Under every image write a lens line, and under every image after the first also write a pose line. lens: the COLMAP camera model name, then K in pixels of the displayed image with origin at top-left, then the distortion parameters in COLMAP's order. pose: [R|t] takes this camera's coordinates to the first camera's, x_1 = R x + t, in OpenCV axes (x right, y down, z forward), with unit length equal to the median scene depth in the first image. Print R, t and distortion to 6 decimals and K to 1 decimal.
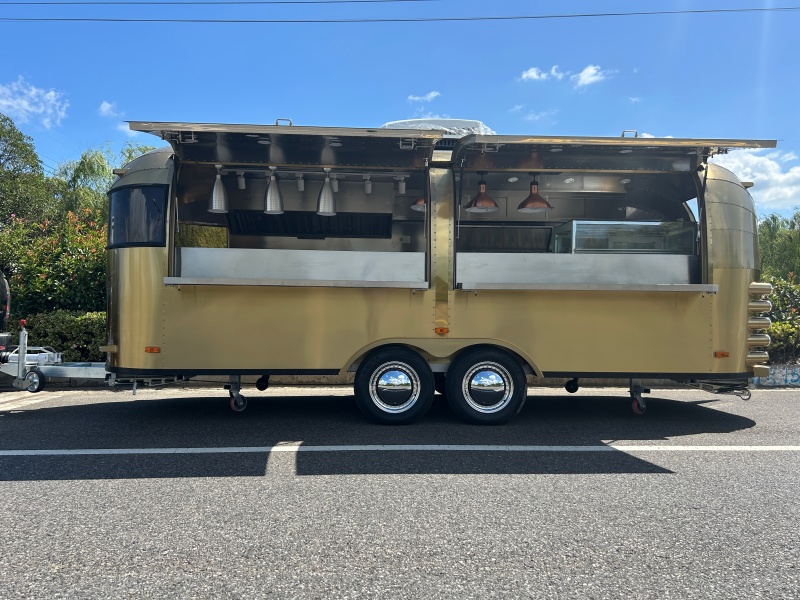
lens RADIAL K [[619.3, 0, 395.7], [0, 619.3, 303.8], [0, 0, 1]] dist [0.010626, 0.009367]
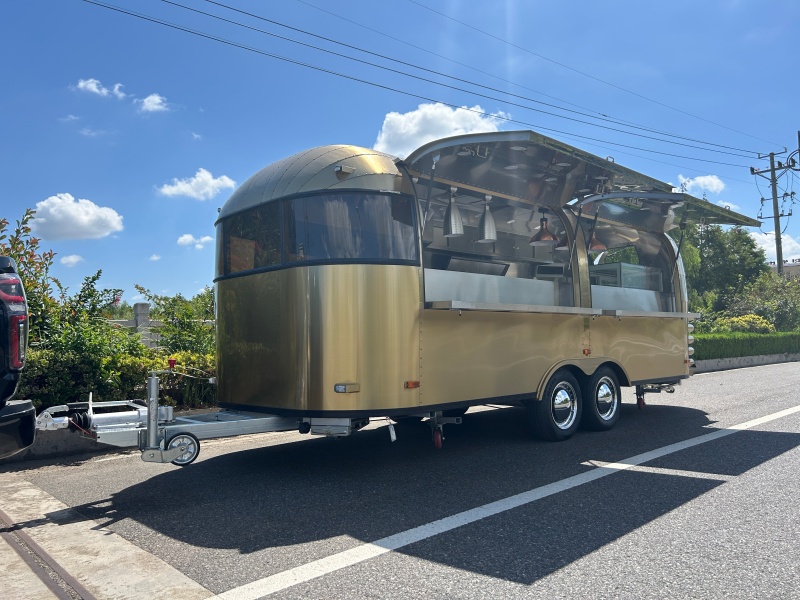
lens RADIAL K [[613.3, 0, 400.0], [0, 613.3, 300.0], [0, 0, 1]] dist [0.103281, 0.000335]
pose [[0.750360, 0.026095, 0.660514, -0.891113], [0.012910, 0.998451, -0.054112, 0.003572], [-0.660903, 0.049131, 0.748861, 0.342173]]
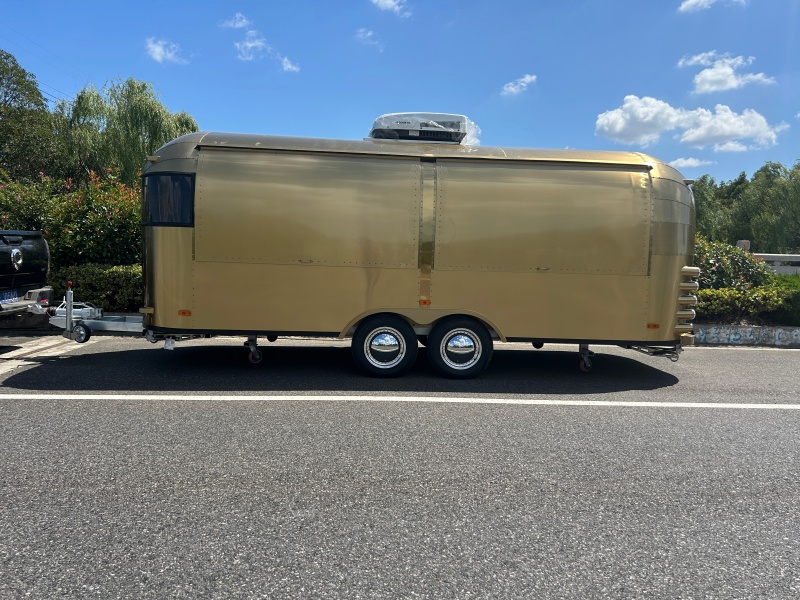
lens RADIAL K [[611.7, 0, 400.0], [0, 611.7, 300.0], [0, 0, 1]] dist [0.045264, -0.002217]
pose [[0.999700, 0.021430, 0.011867, 0.010889], [-0.022516, 0.994684, 0.100485, -0.077199], [-0.009650, -0.100722, 0.994868, -0.187469]]
